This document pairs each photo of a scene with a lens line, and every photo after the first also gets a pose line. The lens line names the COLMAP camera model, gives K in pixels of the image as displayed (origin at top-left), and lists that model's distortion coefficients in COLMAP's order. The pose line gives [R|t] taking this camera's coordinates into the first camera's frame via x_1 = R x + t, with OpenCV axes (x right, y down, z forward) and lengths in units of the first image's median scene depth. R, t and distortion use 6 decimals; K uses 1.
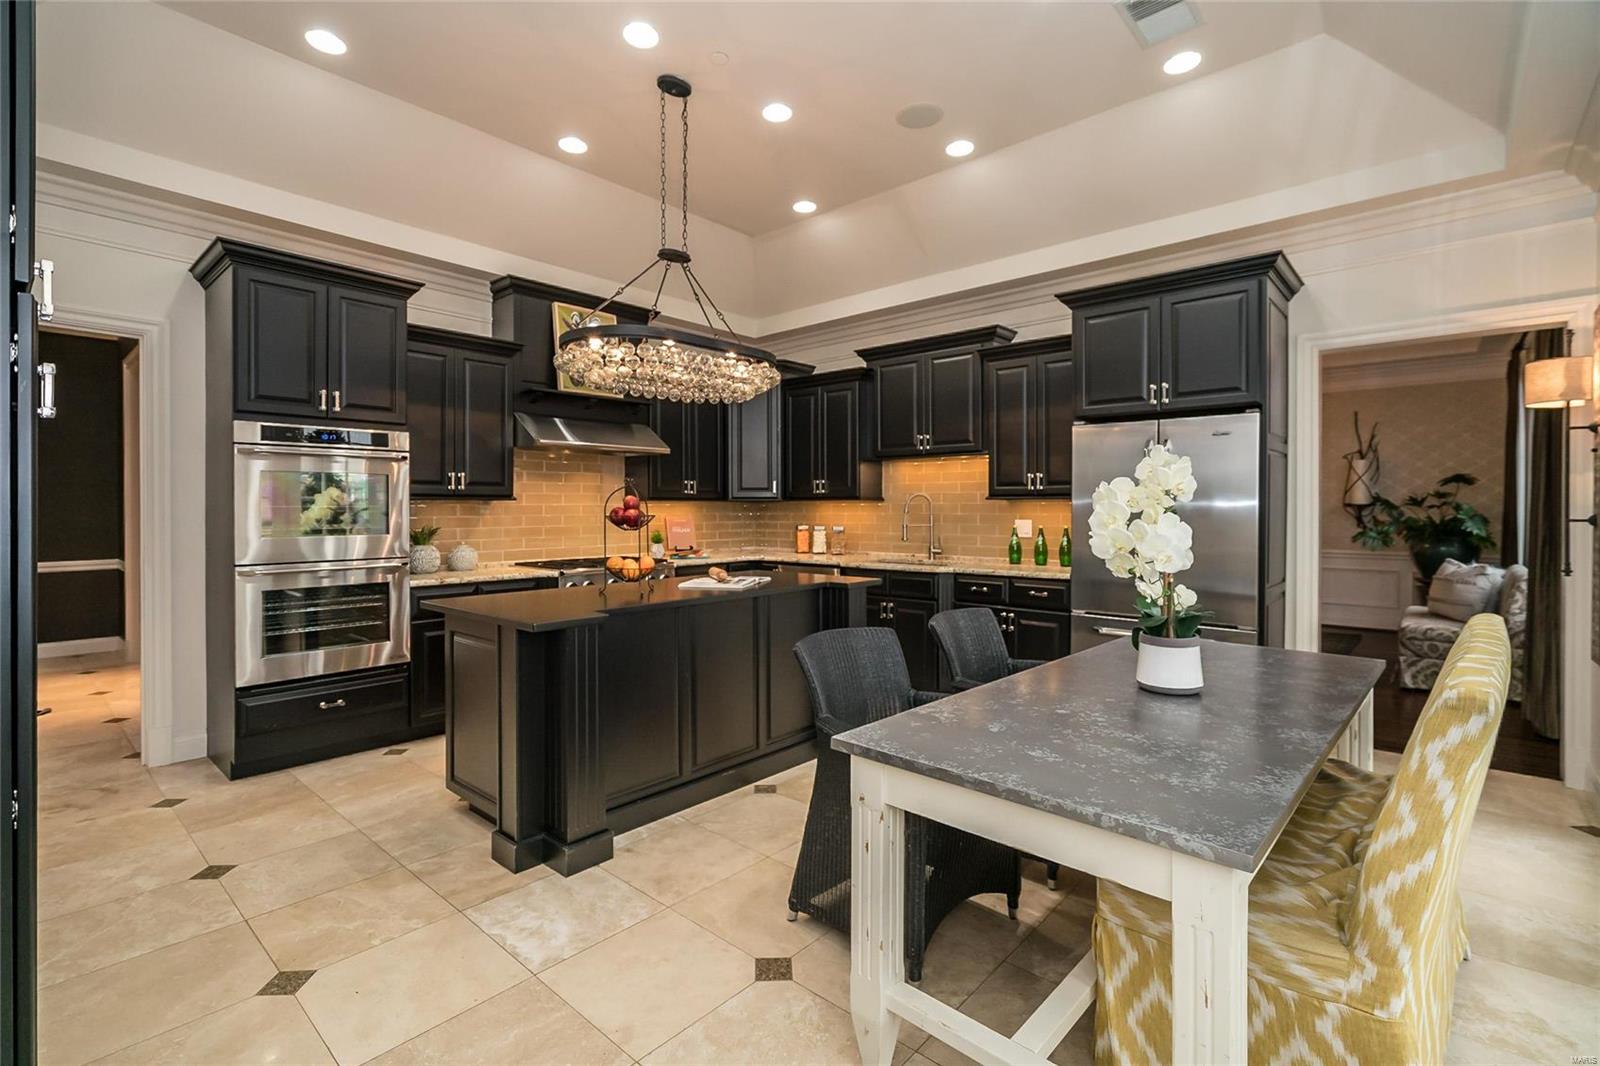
lens RADIAL K [[736.2, 0, 796.5], [0, 736.2, 516.8], [0, 0, 1]] dist [-0.005768, 0.002320]
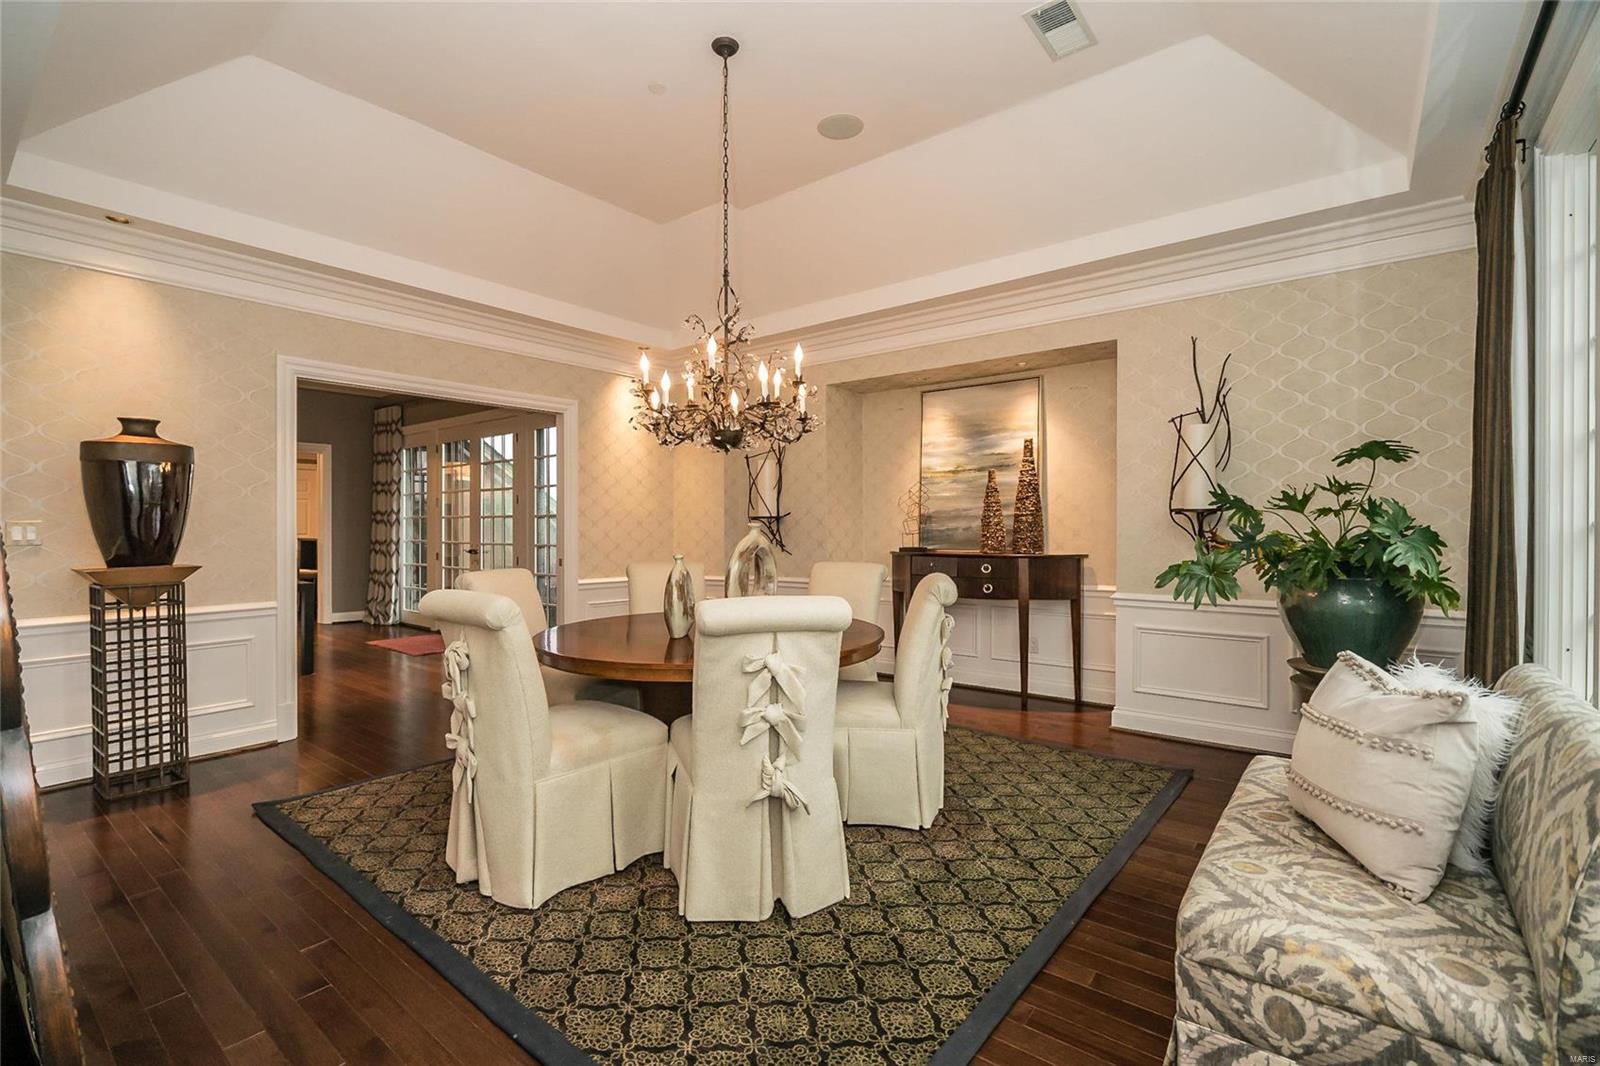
lens RADIAL K [[736.2, 0, 802.8], [0, 736.2, 534.1], [0, 0, 1]] dist [-0.005768, 0.002320]
pose [[0.997470, 0.003087, 0.071026, 0.503801], [-0.002790, 0.999987, -0.004282, 0.004226], [-0.071038, 0.004073, 0.997465, 0.557833]]
